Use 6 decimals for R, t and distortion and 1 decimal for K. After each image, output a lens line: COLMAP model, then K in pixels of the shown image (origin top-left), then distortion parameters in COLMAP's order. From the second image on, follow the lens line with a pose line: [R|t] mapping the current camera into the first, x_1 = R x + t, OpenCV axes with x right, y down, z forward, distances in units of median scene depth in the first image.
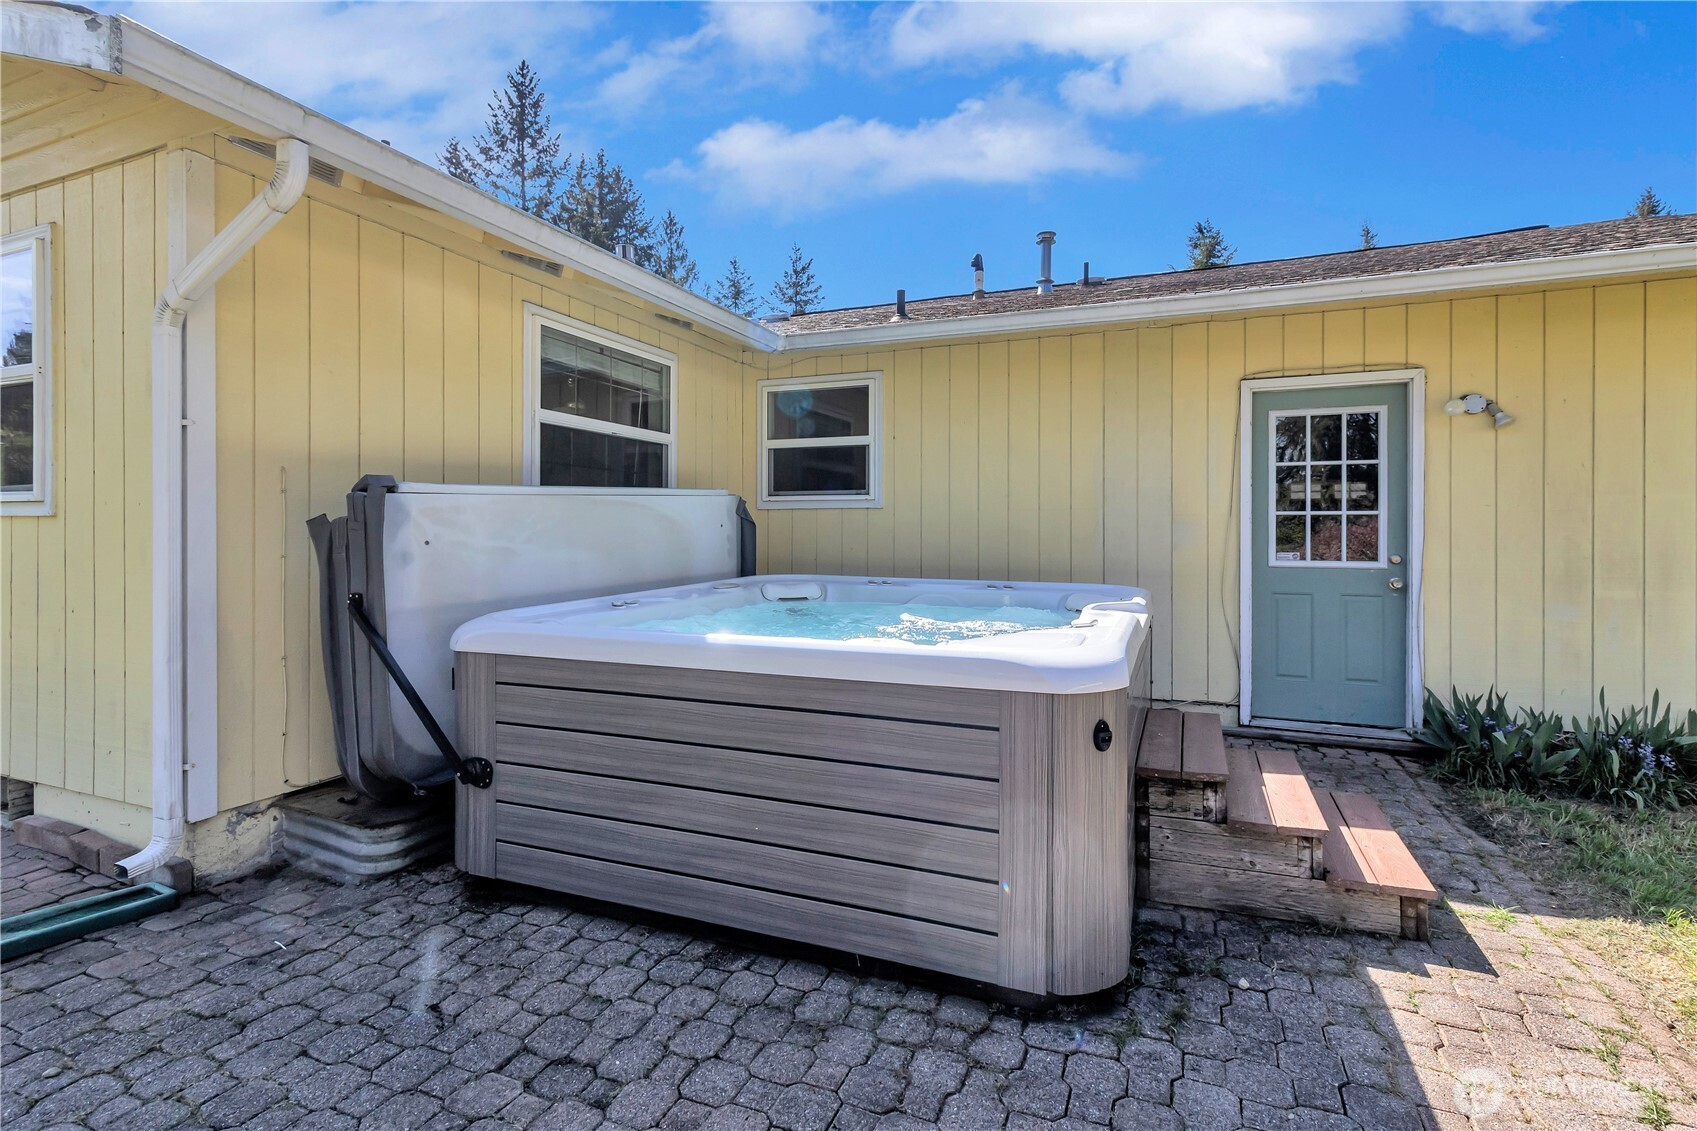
lens RADIAL K [[790.0, 0, 872.5], [0, 790.0, 536.9], [0, 0, 1]] dist [-0.001246, 0.000560]
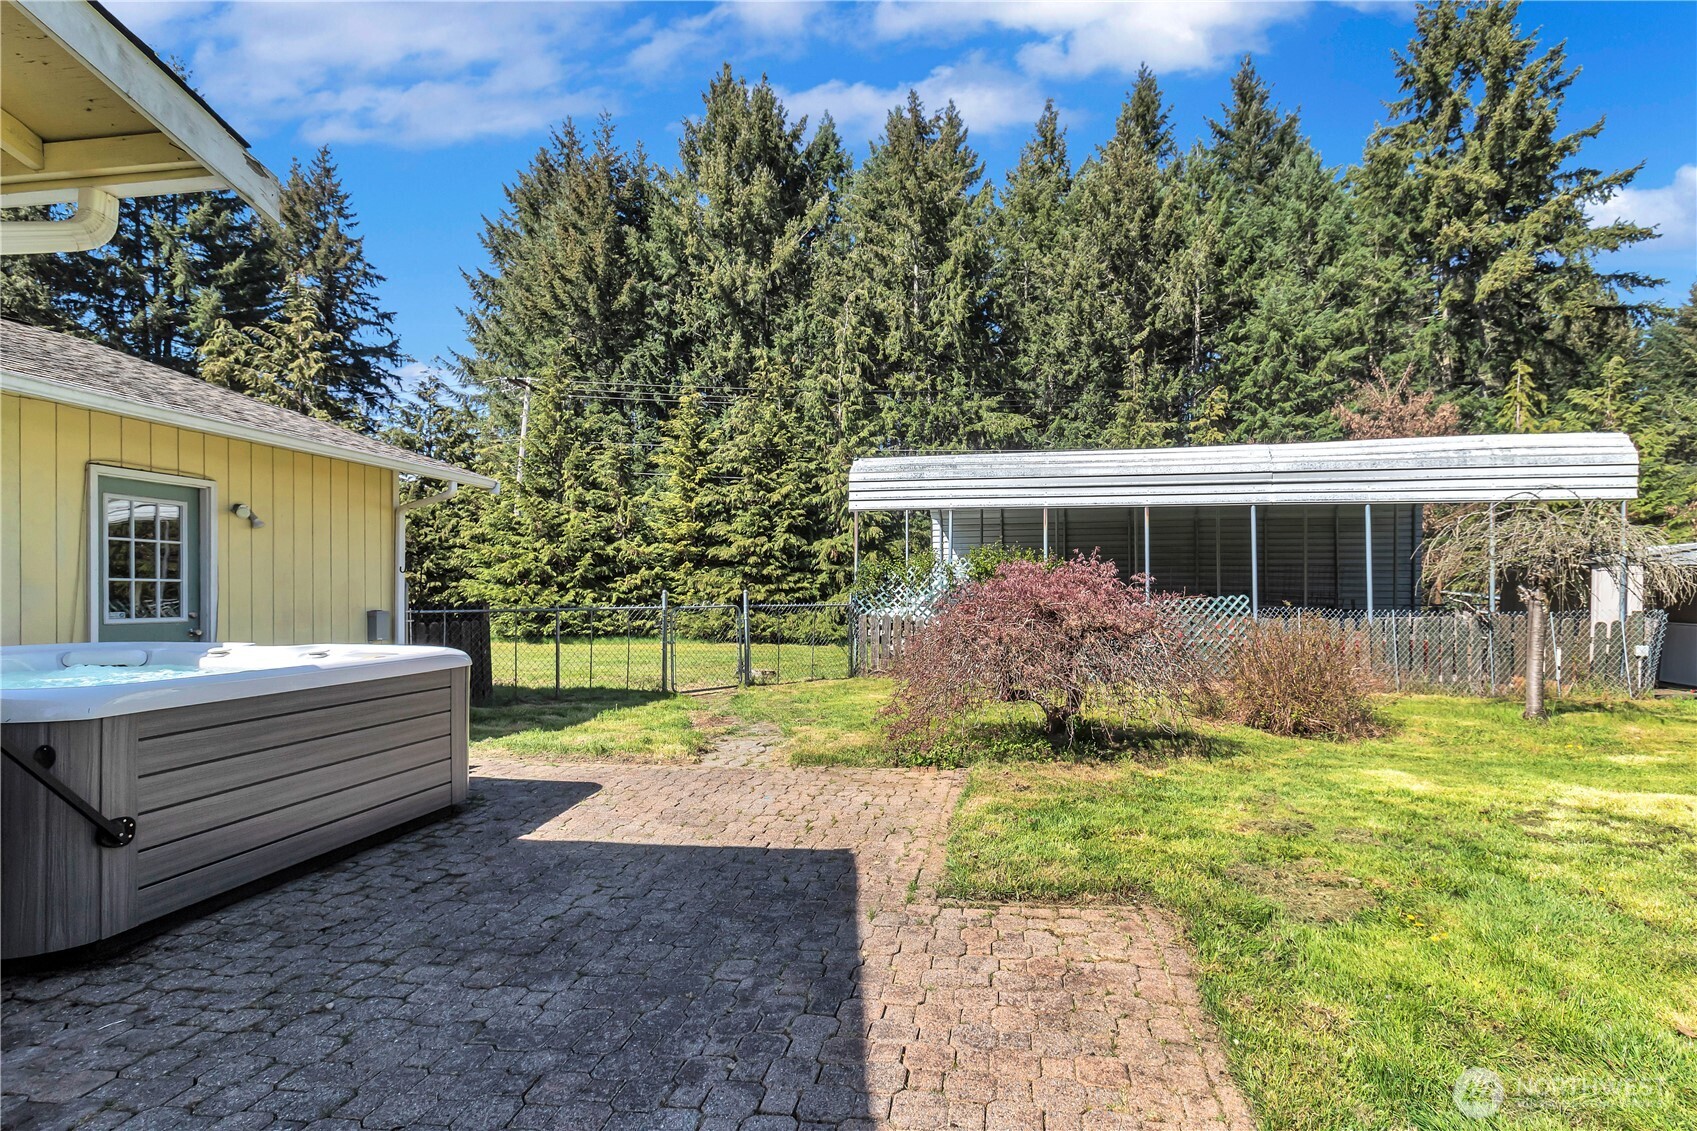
lens RADIAL K [[790.0, 0, 860.0], [0, 790.0, 571.9], [0, 0, 1]] dist [-0.001246, 0.000560]
pose [[-0.212699, 0.027624, 0.976727, -0.945567], [0.003840, 0.999616, -0.027435, -0.004401], [-0.977110, -0.002085, -0.212724, 0.153775]]
